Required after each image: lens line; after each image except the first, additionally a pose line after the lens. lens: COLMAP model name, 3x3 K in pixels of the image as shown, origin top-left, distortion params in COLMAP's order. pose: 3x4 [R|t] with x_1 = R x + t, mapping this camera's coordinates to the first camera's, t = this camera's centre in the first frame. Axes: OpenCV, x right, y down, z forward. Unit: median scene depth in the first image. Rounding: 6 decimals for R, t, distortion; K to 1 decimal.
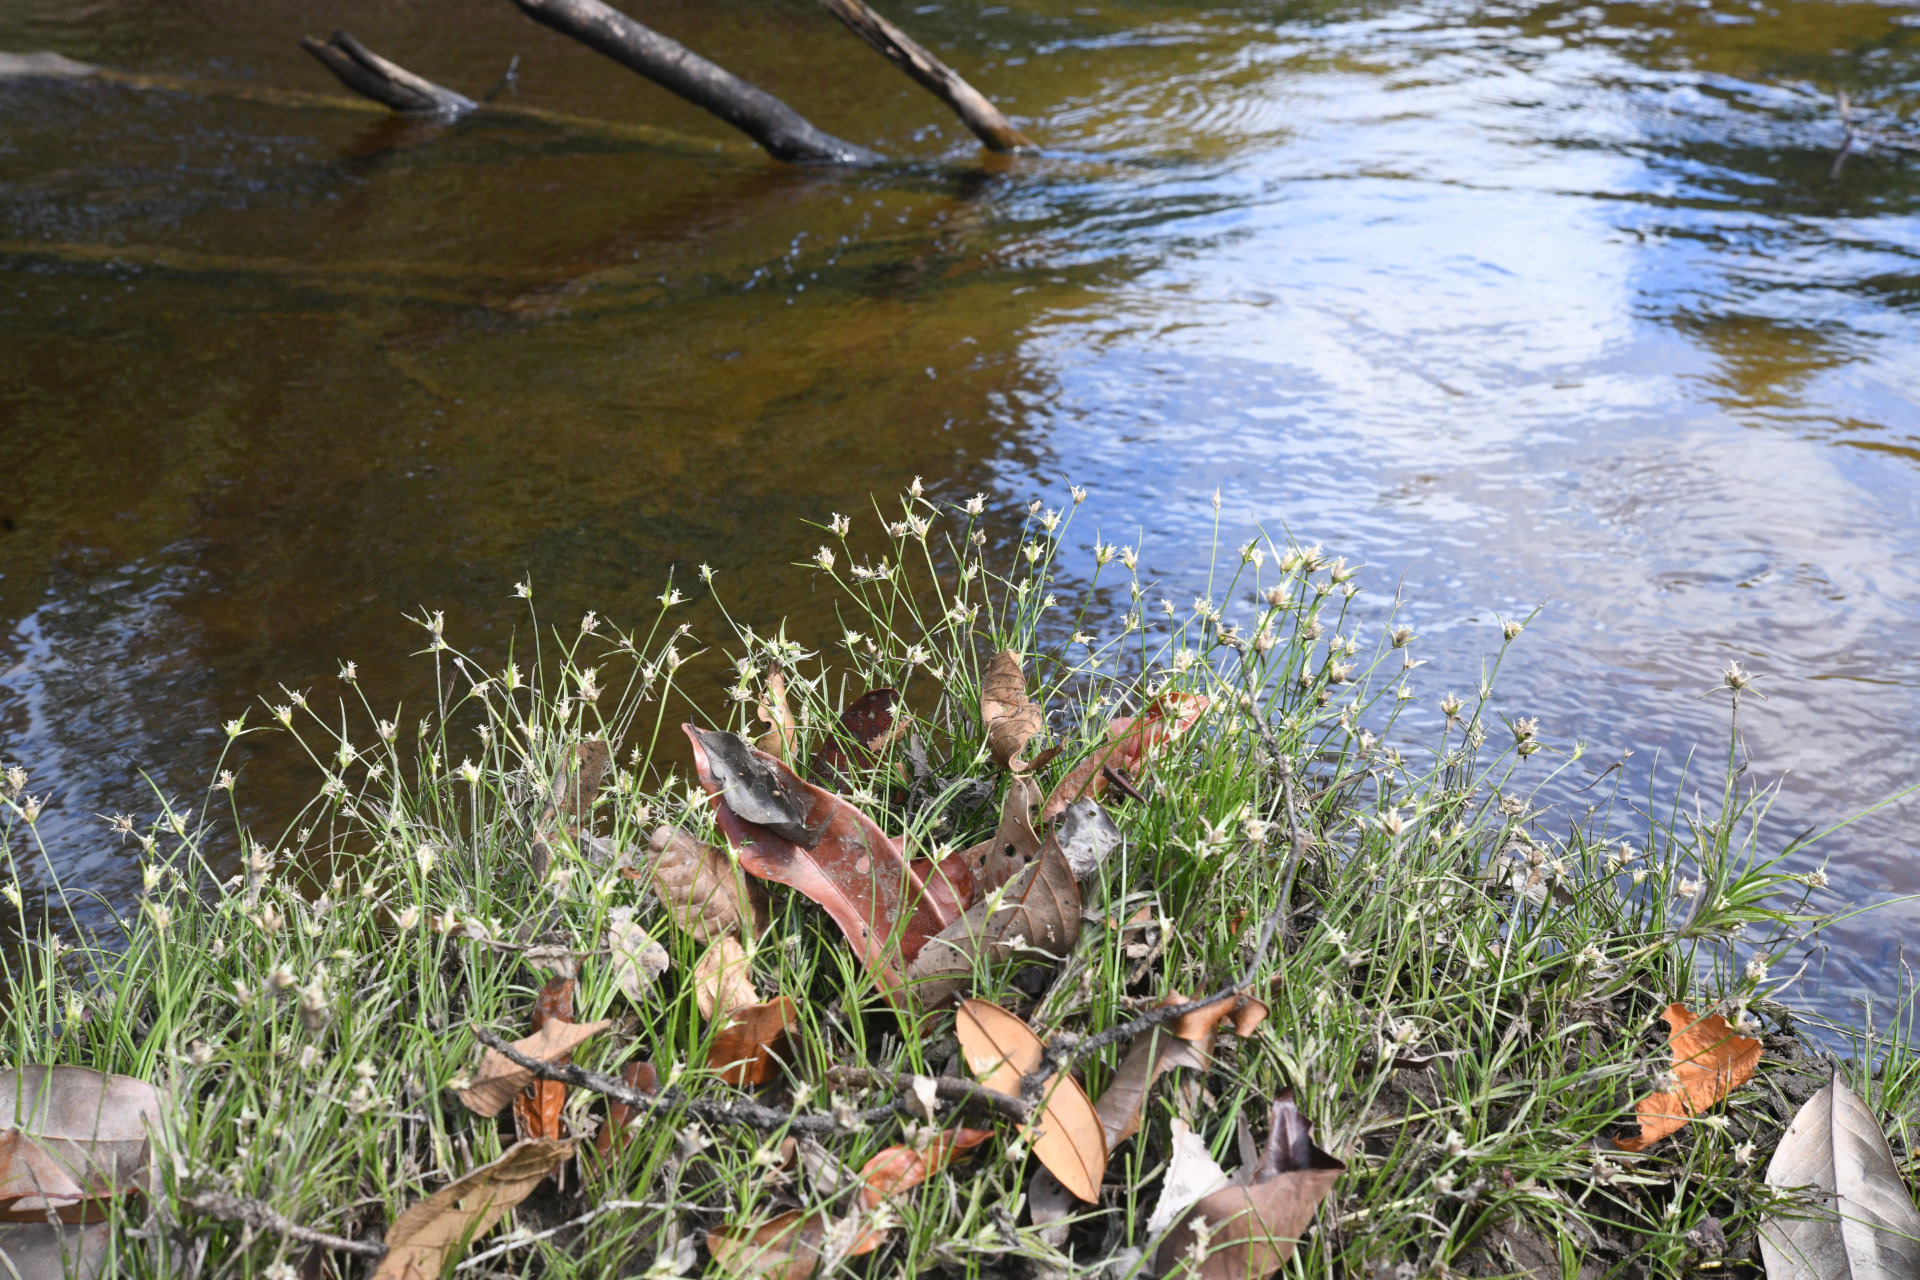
lens RADIAL K [[3205.0, 0, 956.7], [0, 3205.0, 659.6], [0, 0, 1]] dist [0.039680, 0.000000]
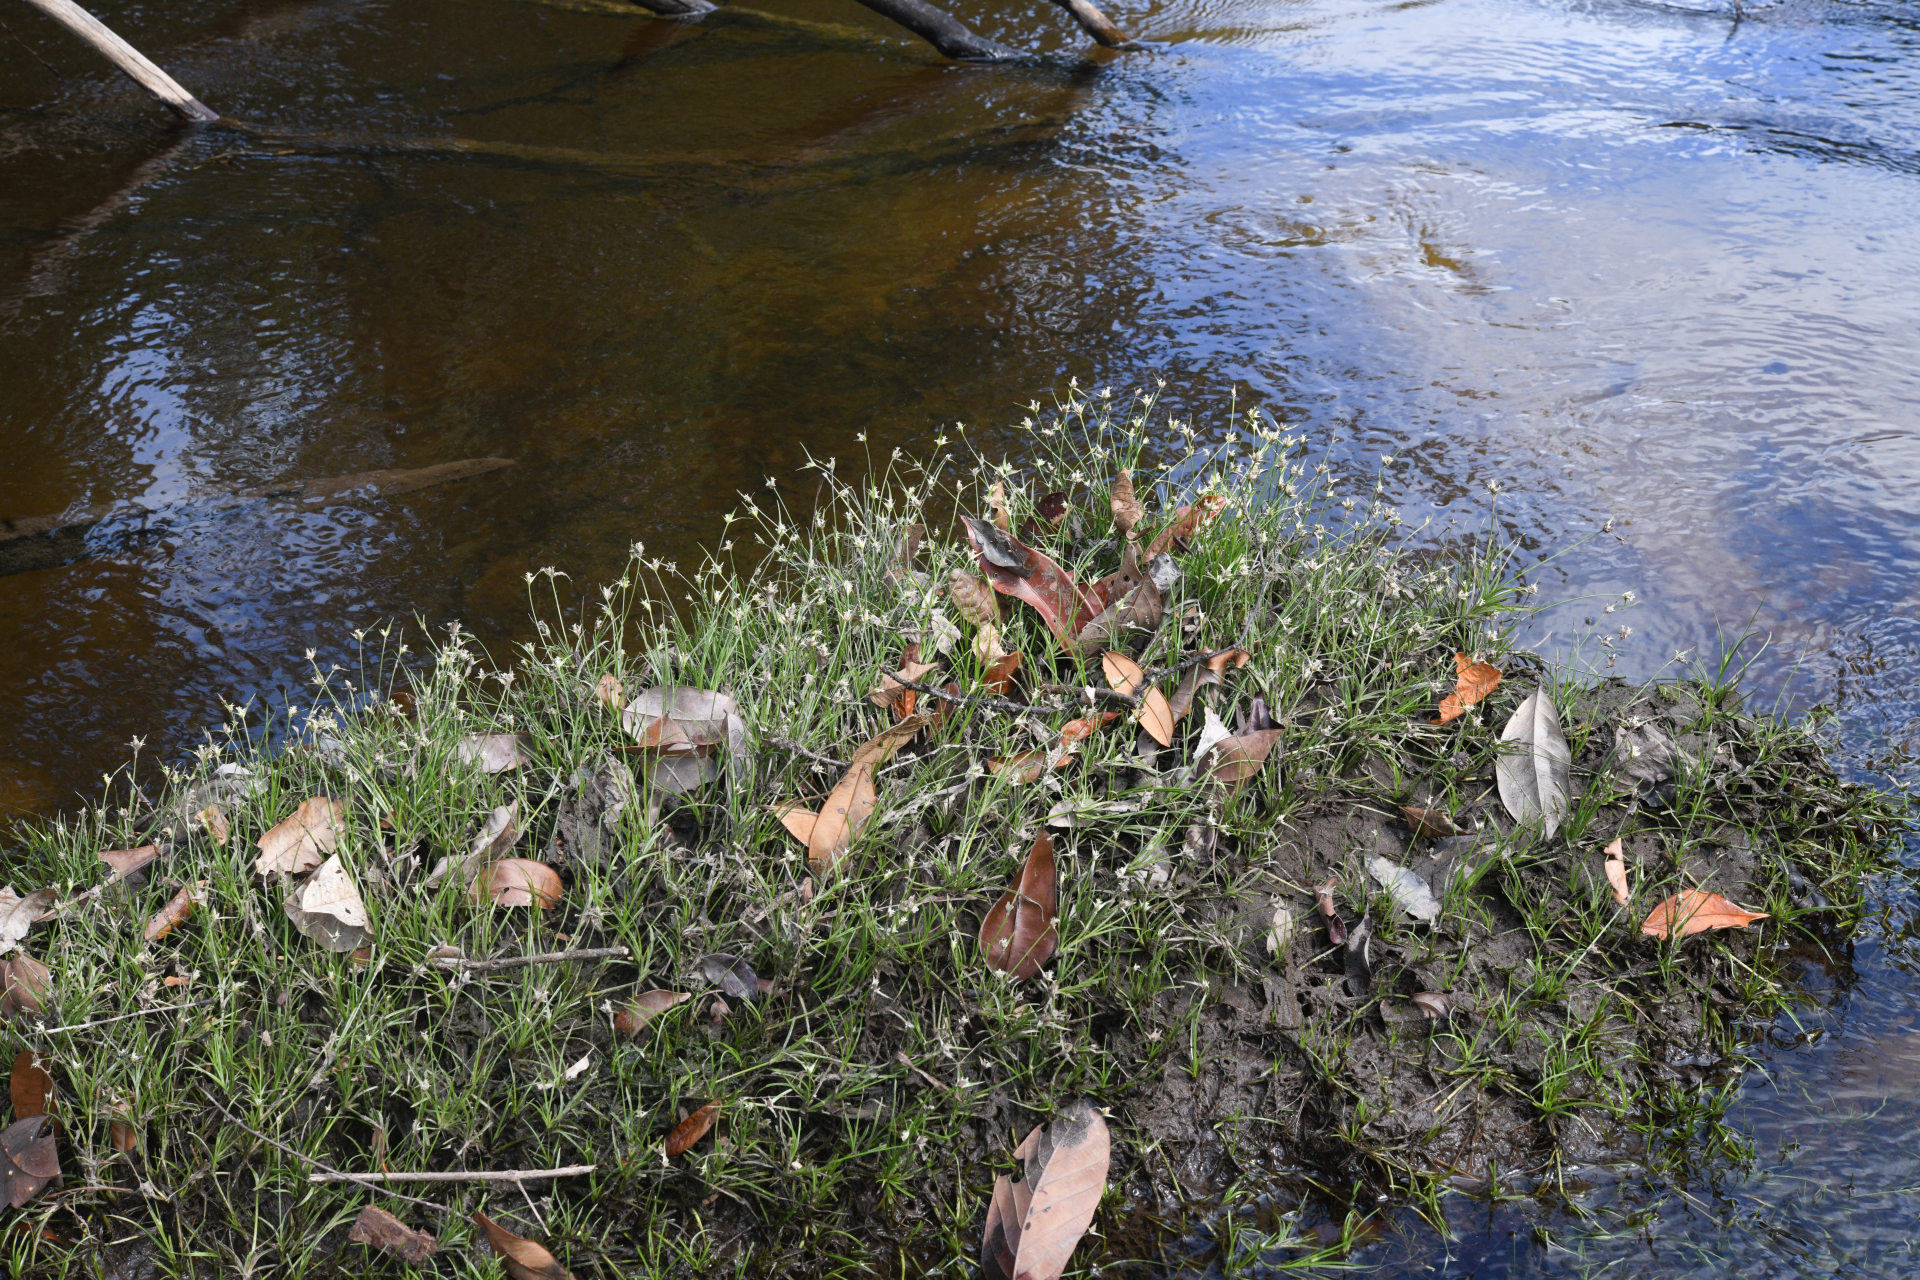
lens RADIAL K [[3205.0, 0, 971.5], [0, 3205.0, 632.0], [0, 0, 1]] dist [0.039680, 0.000000]
pose [[0.999655, -0.007126, -0.025273, -0.030374], [0.009395, 0.995823, 0.090821, -0.091422], [0.024520, -0.091027, 0.995547, -1.013564]]
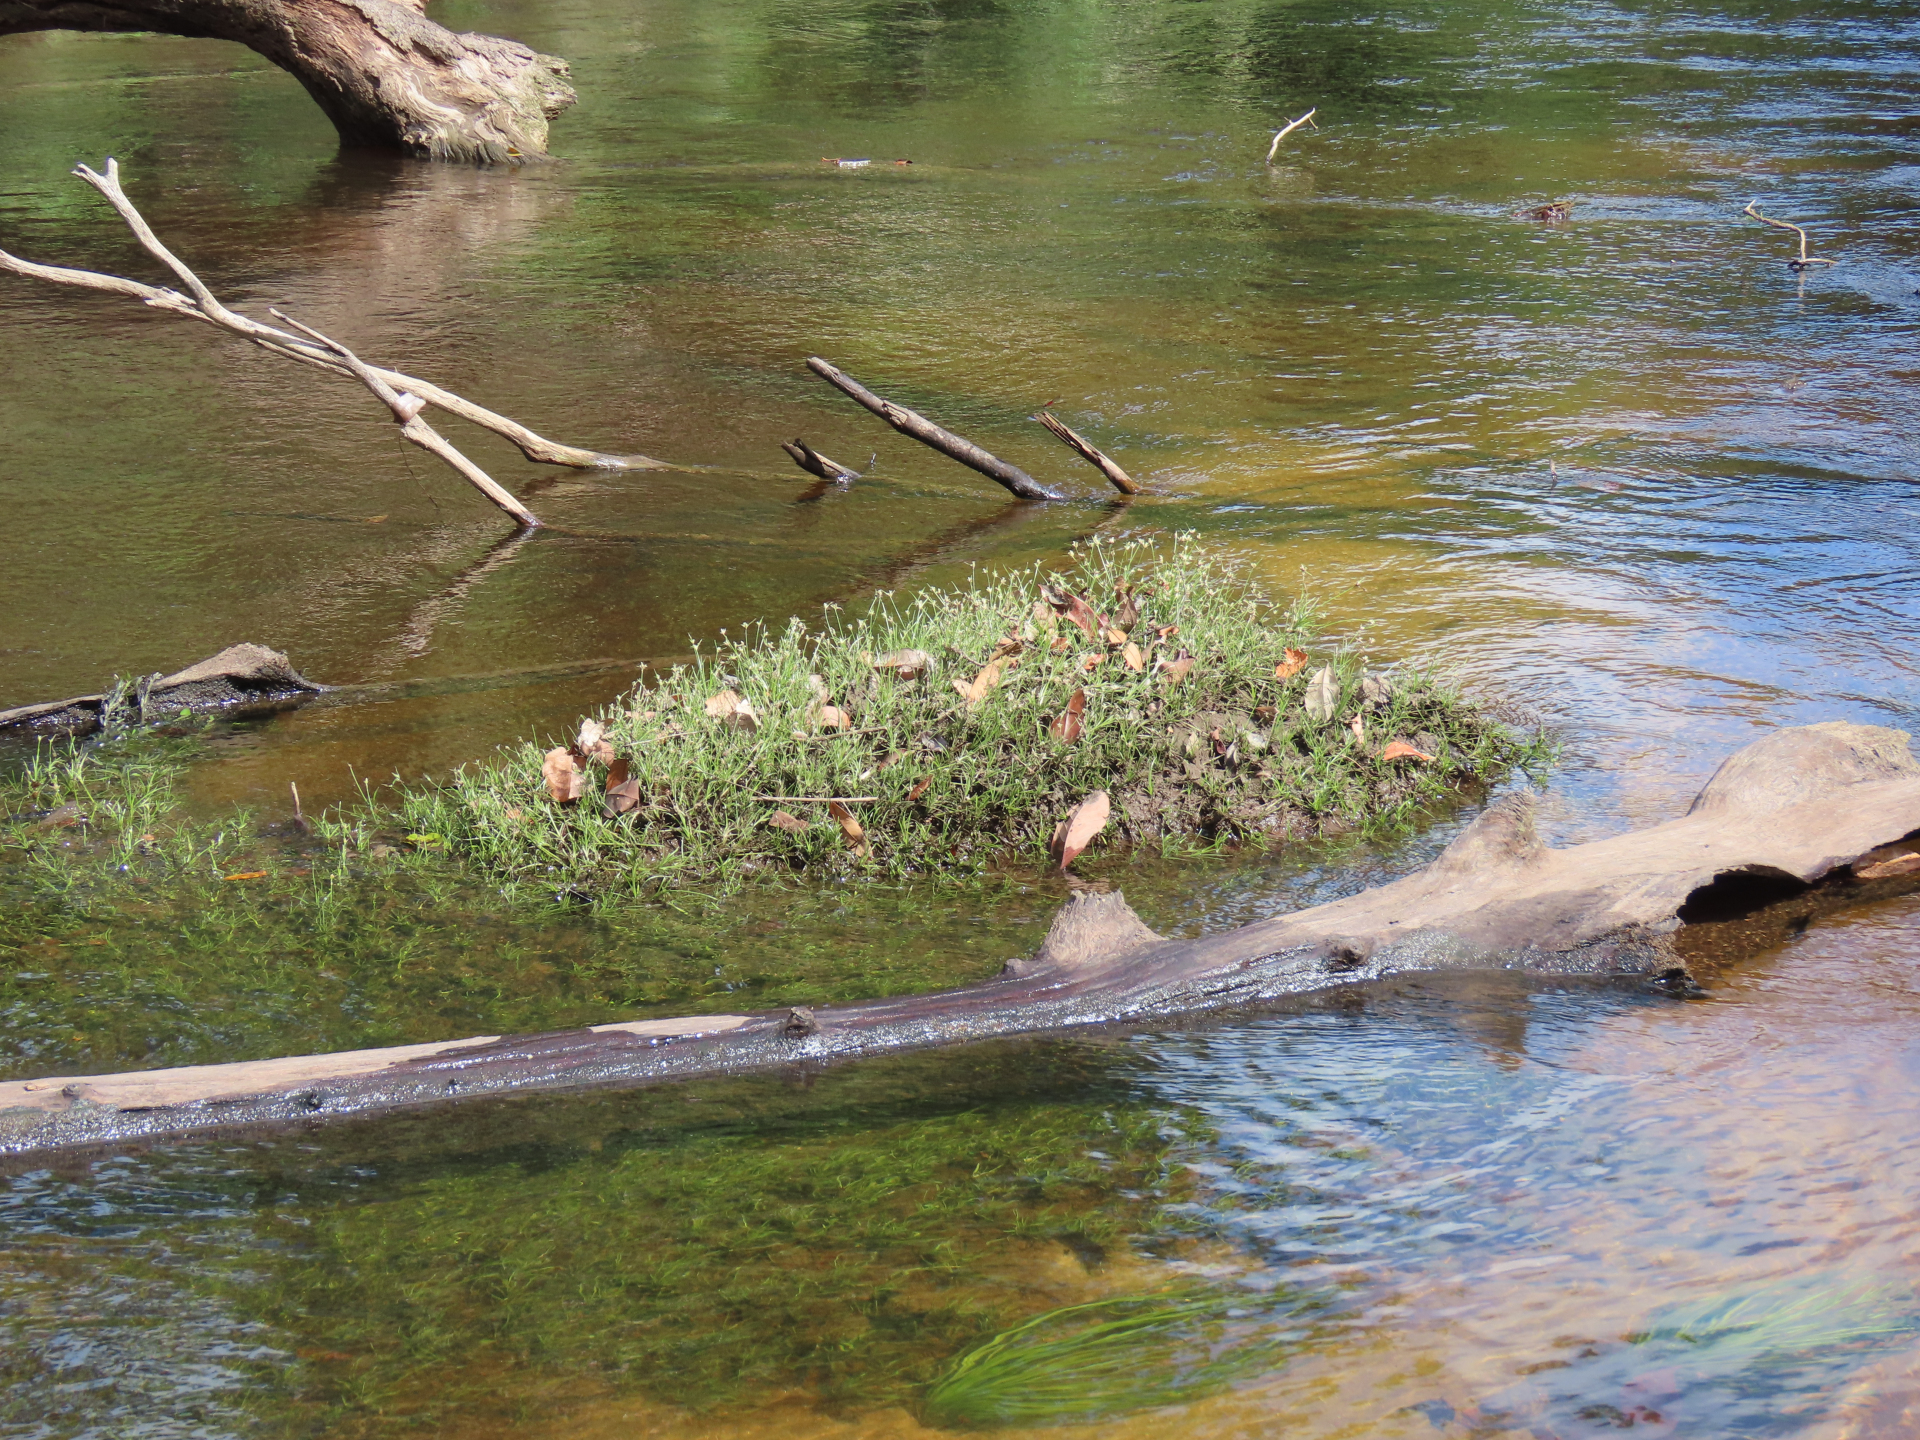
lens RADIAL K [[4185.2, 0, 980.7], [0, 4185.2, 710.4], [0, 0, 1]] dist [0.051960, 0.000000]
pose [[0.999475, -0.013619, -0.029396, -0.006770], [0.009237, 0.989484, -0.144348, 0.951467], [0.031053, 0.144000, 0.989090, -4.237868]]
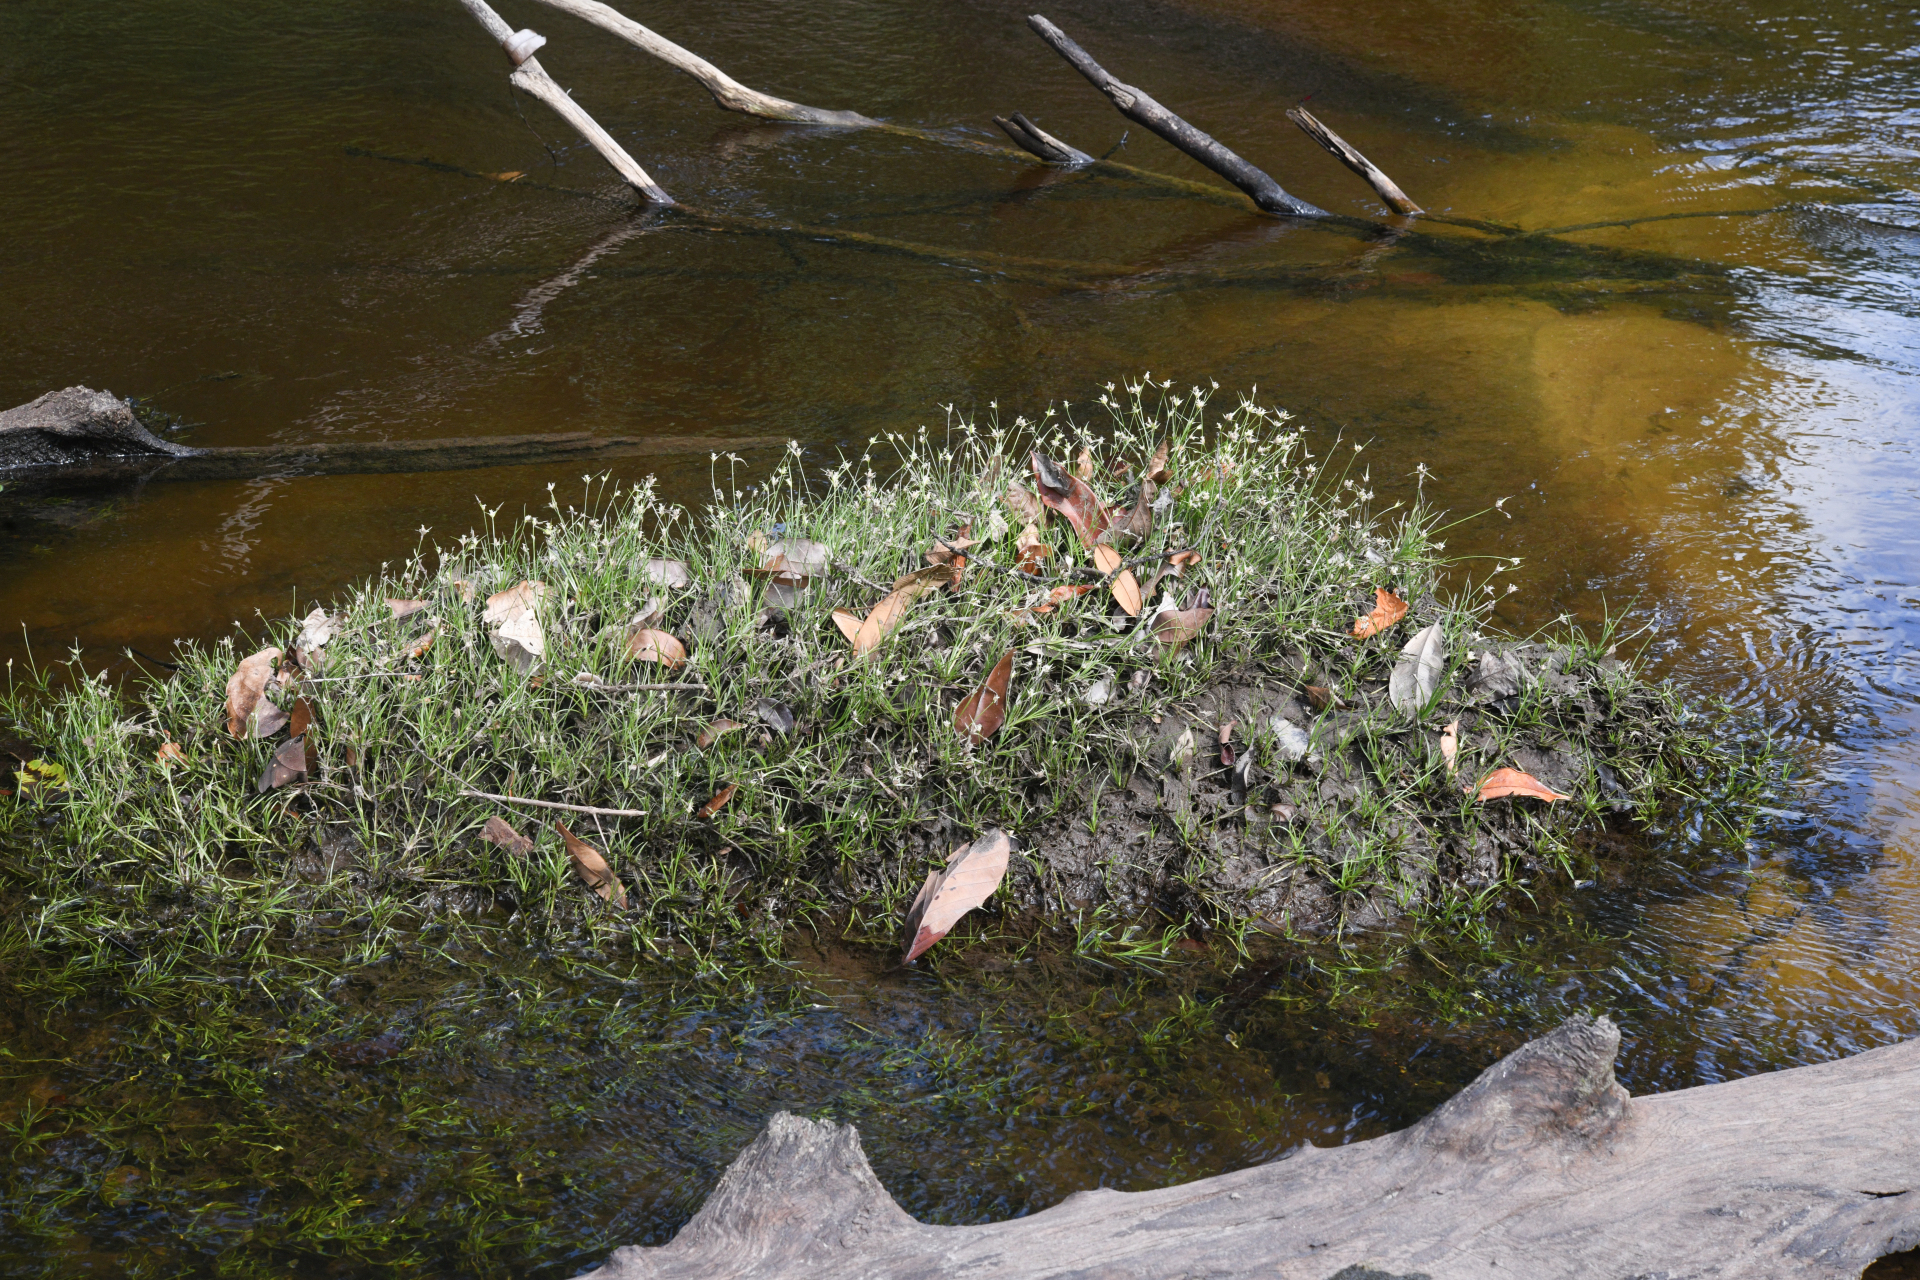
lens RADIAL K [[3205.0, 0, 956.5], [0, 3205.0, 627.8], [0, 0, 1]] dist [0.039680, 0.000000]
pose [[0.968297, 0.102875, -0.227634, 0.500684], [-0.102918, 0.994621, 0.011712, 0.147834], [0.227615, 0.012087, 0.973676, -1.699001]]
